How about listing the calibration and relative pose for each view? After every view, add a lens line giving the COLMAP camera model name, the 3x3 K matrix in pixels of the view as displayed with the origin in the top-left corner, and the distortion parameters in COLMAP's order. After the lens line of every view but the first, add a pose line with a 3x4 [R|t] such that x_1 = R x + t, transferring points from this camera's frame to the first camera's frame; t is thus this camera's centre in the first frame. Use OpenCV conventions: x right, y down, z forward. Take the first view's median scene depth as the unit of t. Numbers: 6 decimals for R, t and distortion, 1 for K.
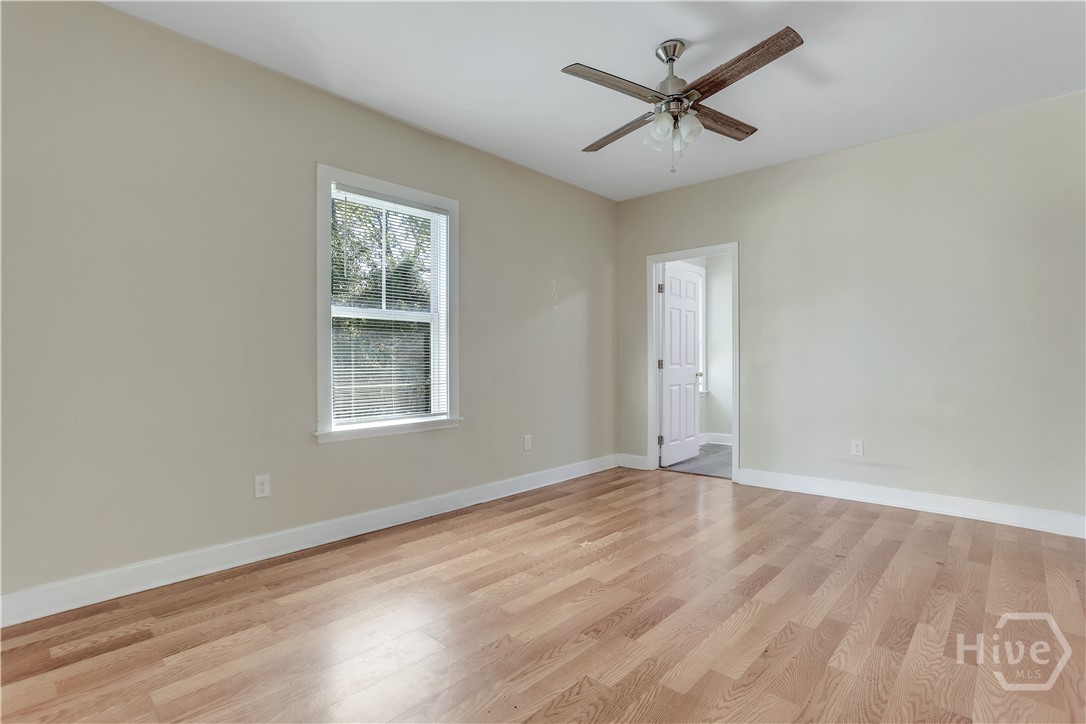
lens RADIAL K [[525.7, 0, 540.5], [0, 525.7, 361.7], [0, 0, 1]] dist [-0.032529, 0.003793]
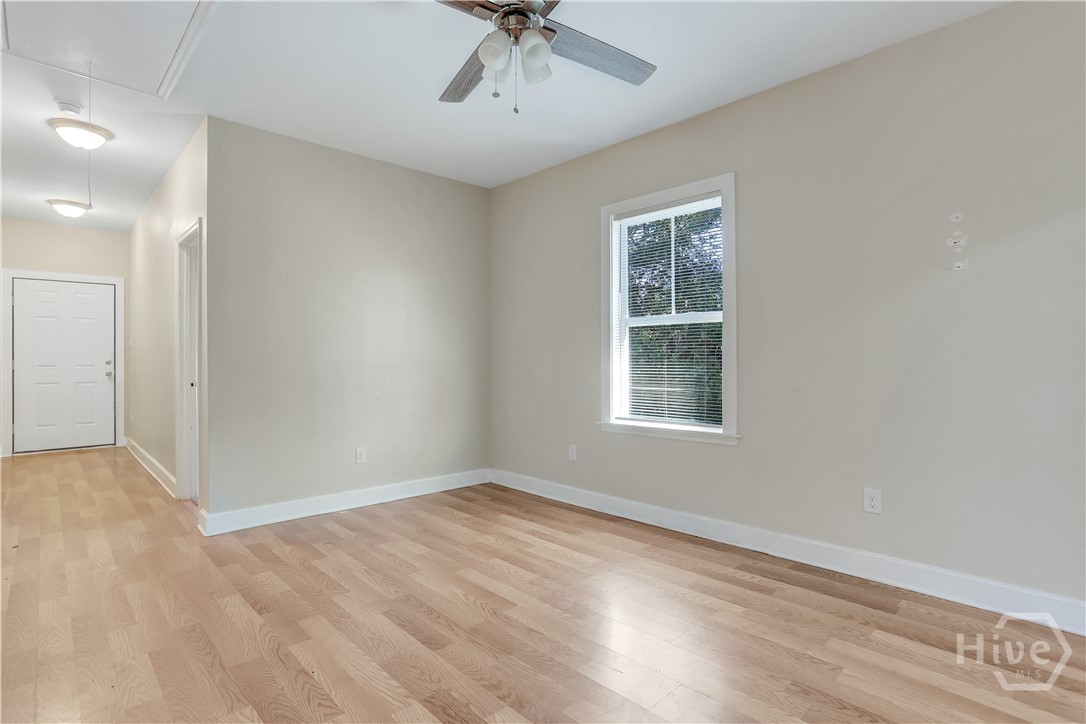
lens RADIAL K [[525.7, 0, 536.0], [0, 525.7, 357.0], [0, 0, 1]] dist [-0.032529, 0.003793]
pose [[-0.061542, -0.011510, -0.998038, 0.815284], [-0.003742, 0.999929, -0.011301, -0.005247], [0.998097, 0.003039, -0.061581, 0.885421]]
